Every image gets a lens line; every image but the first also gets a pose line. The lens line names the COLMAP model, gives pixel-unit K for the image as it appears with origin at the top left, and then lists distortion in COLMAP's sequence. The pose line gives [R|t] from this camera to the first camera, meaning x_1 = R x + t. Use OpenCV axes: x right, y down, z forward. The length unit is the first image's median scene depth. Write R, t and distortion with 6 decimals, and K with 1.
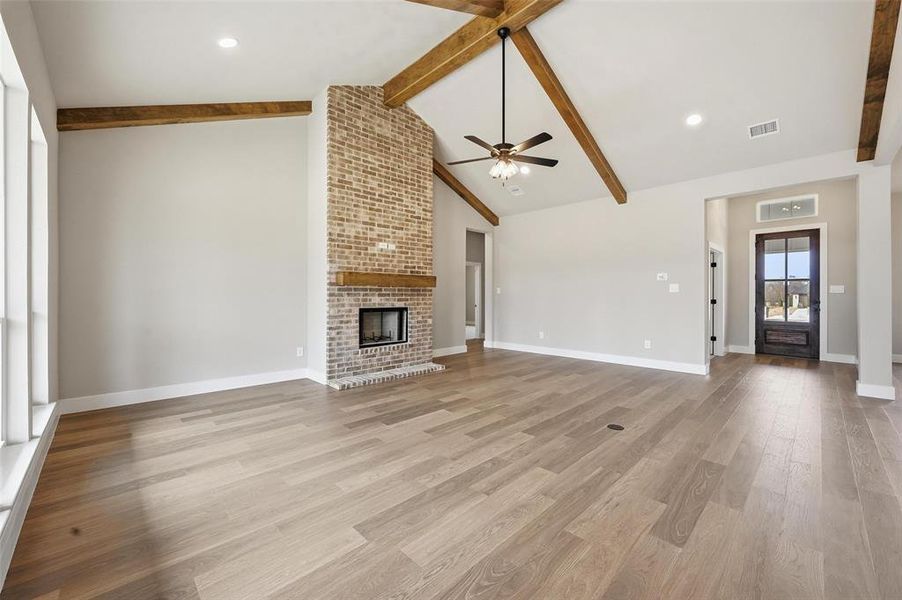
lens RADIAL K [[357.6, 0, 449.3], [0, 357.6, 295.9], [0, 0, 1]] dist [0.000049, 0.000120]
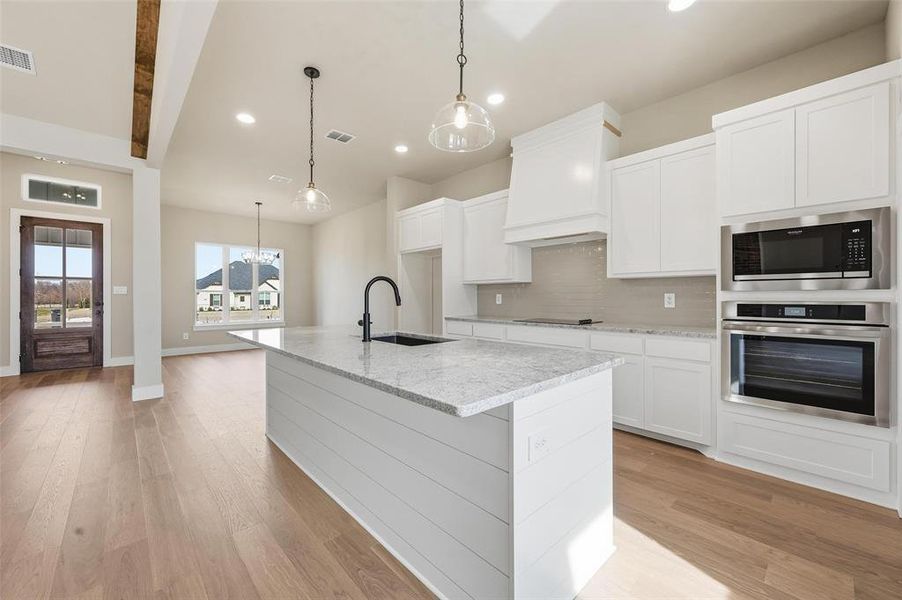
lens RADIAL K [[357.6, 0, 449.3], [0, 357.6, 295.9], [0, 0, 1]] dist [0.000049, 0.000120]
pose [[0.022776, 0.000380, 0.999741, 0.133228], [0.002597, 0.999997, -0.000439, -0.000154], [-0.999737, 0.002607, 0.022775, 0.085845]]
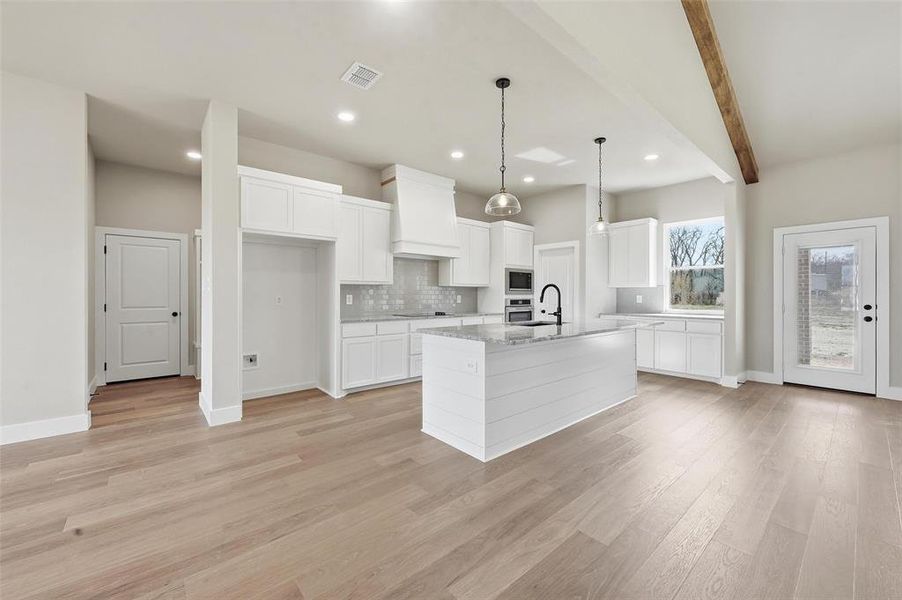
lens RADIAL K [[357.6, 0, 449.3], [0, 357.6, 295.9], [0, 0, 1]] dist [0.000049, 0.000120]
pose [[-0.997930, 0.000629, 0.064313, 0.737565], [0.000570, 0.999999, -0.000933, -0.001036], [-0.064314, -0.000894, -0.997929, 0.902312]]
